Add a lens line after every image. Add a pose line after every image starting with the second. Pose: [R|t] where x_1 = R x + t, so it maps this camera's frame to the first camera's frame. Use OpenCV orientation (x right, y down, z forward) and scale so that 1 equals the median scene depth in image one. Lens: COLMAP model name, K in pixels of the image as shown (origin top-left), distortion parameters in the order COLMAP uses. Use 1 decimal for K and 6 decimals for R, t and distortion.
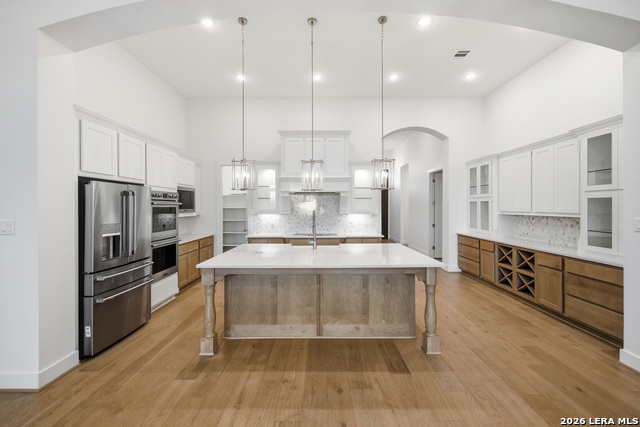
lens RADIAL K [[271.2, 0, 321.1], [0, 271.2, 210.3], [0, 0, 1]] dist [0.002365, 0.000258]
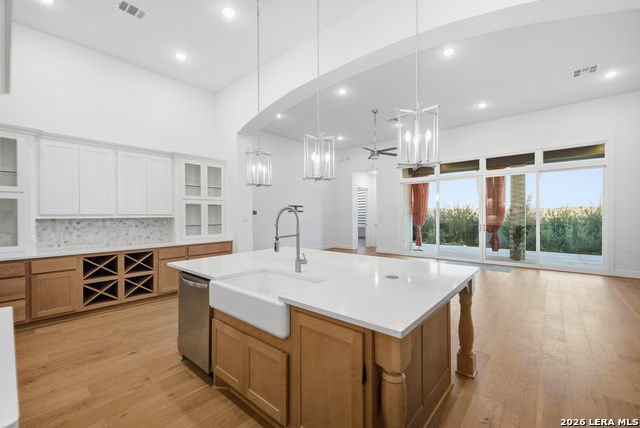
lens RADIAL K [[271.2, 0, 321.1], [0, 271.2, 210.8], [0, 0, 1]] dist [0.002365, 0.000258]
pose [[-0.760984, 0.016427, 0.648562, -0.454340], [0.016586, 0.999845, -0.005863, 0.013095], [-0.648558, 0.006295, -0.761139, 1.432804]]
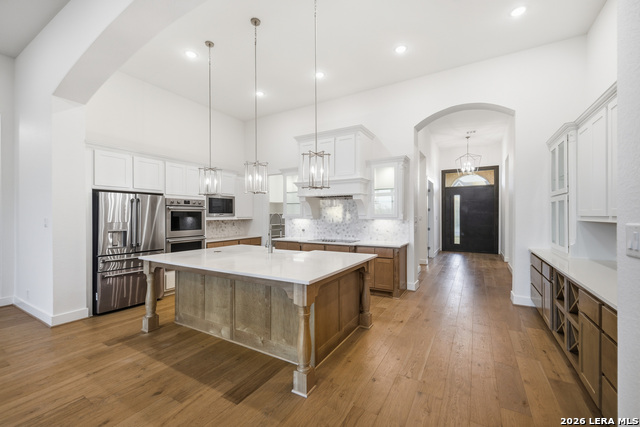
lens RADIAL K [[263.5, 0, 321.8], [0, 263.5, 218.2], [0, 0, 1]] dist [0.000506, -0.000158]
pose [[0.866242, 0.006267, -0.499585, 0.613109], [-0.006935, 0.999976, 0.000520, 0.015852], [0.499576, 0.003014, 0.866265, 0.271709]]
